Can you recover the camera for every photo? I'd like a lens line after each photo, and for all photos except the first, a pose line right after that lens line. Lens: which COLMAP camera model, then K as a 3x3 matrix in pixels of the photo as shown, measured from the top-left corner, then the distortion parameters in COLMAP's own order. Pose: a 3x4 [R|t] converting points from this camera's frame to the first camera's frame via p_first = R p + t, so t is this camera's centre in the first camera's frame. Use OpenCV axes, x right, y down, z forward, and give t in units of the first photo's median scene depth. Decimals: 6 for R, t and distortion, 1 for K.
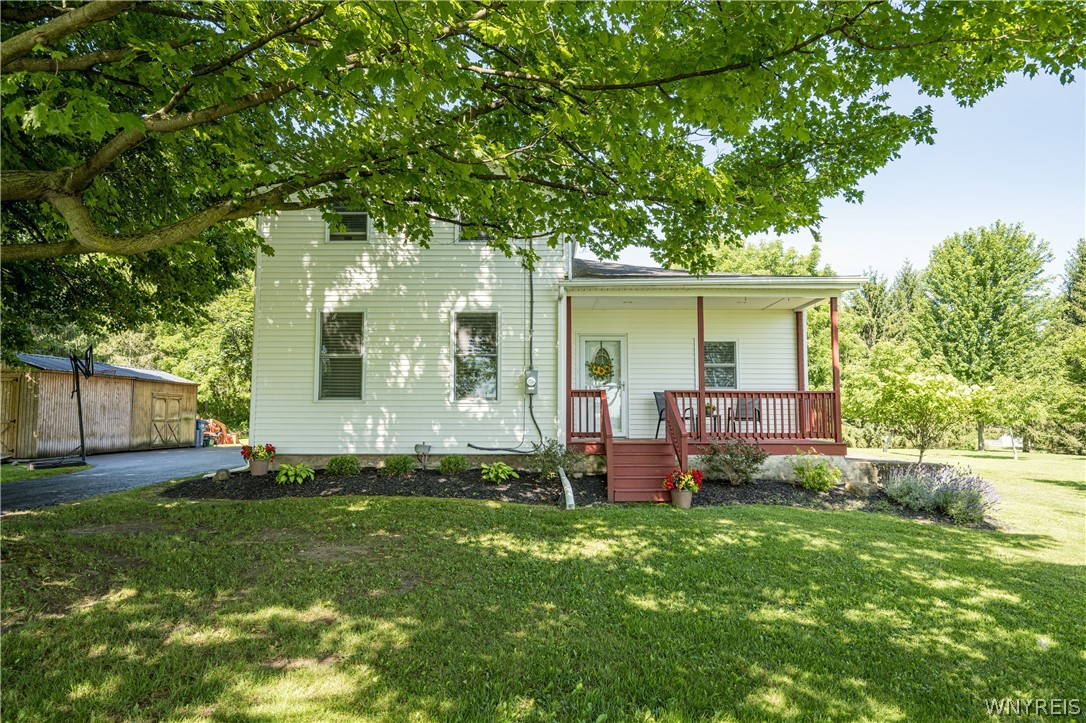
lens RADIAL K [[740.6, 0, 508.3], [0, 740.6, 361.6], [0, 0, 1]] dist [-0.041842, -0.002288]
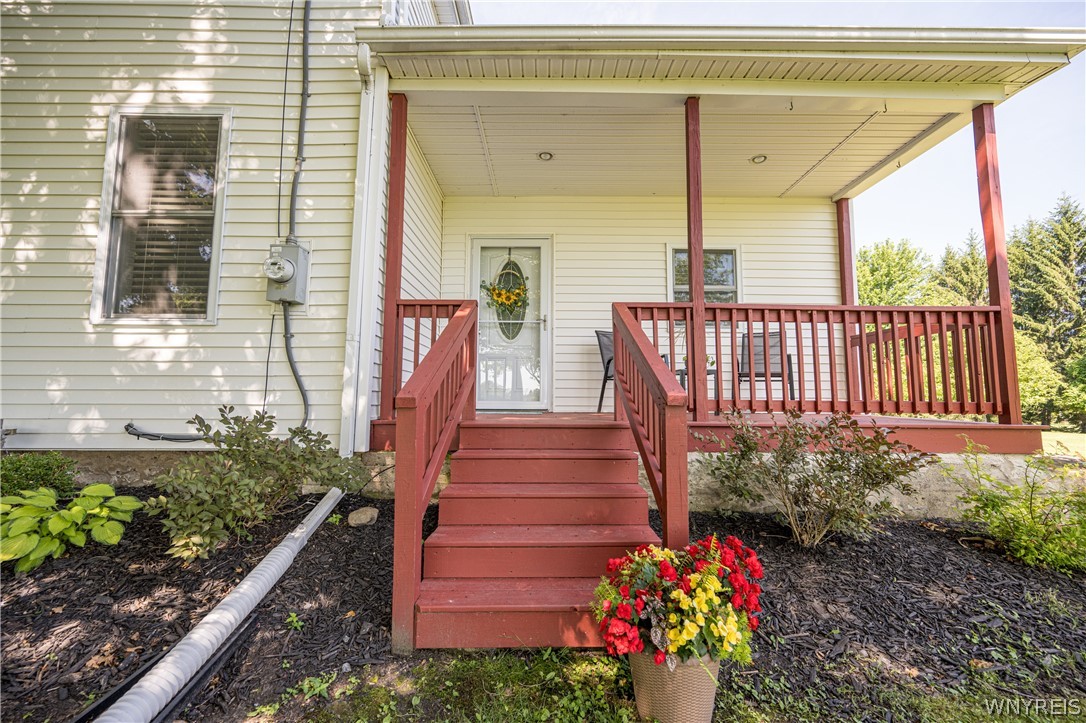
lens RADIAL K [[432.8, 0, 542.5], [0, 432.8, 360.3], [0, 0, 1]] dist [0.000605, -0.000670]
pose [[0.999580, 0.004486, 0.028614, 0.163196], [-0.004060, 0.999881, -0.014910, 0.076988], [-0.028678, 0.014787, 0.999479, 0.745174]]
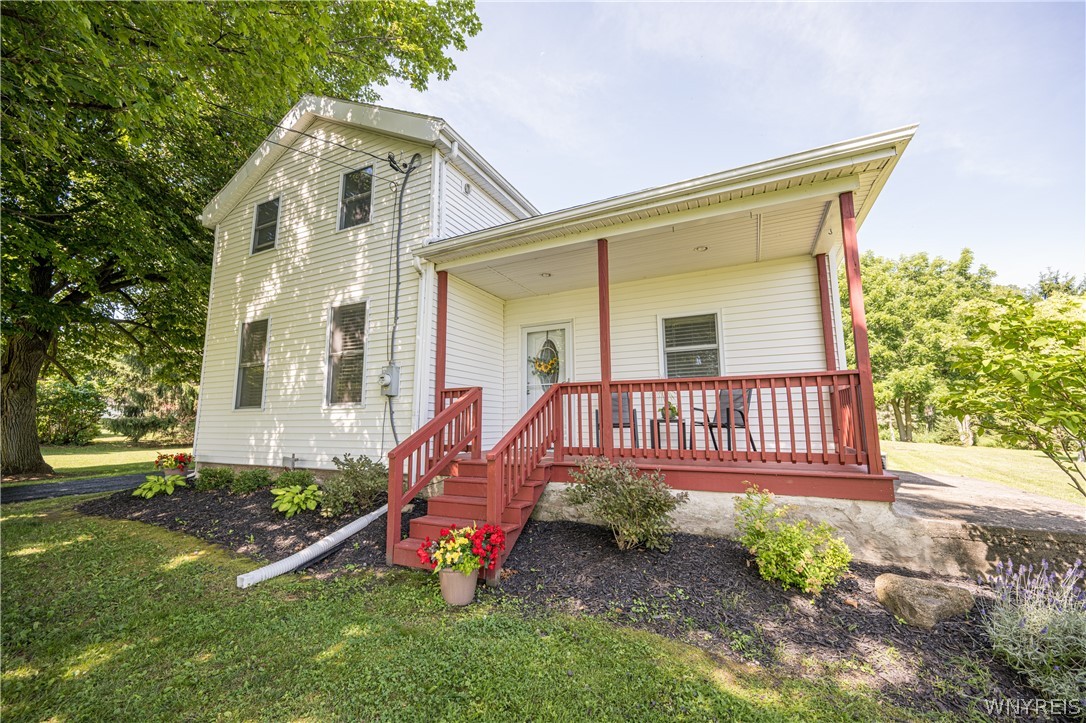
lens RADIAL K [[432.8, 0, 545.0], [0, 432.8, 361.4], [0, 0, 1]] dist [0.000605, -0.000670]
pose [[0.908073, -0.068296, -0.413205, 0.370478], [0.043418, 0.996650, -0.069311, 0.045319], [0.416555, 0.044999, 0.907996, 0.636096]]
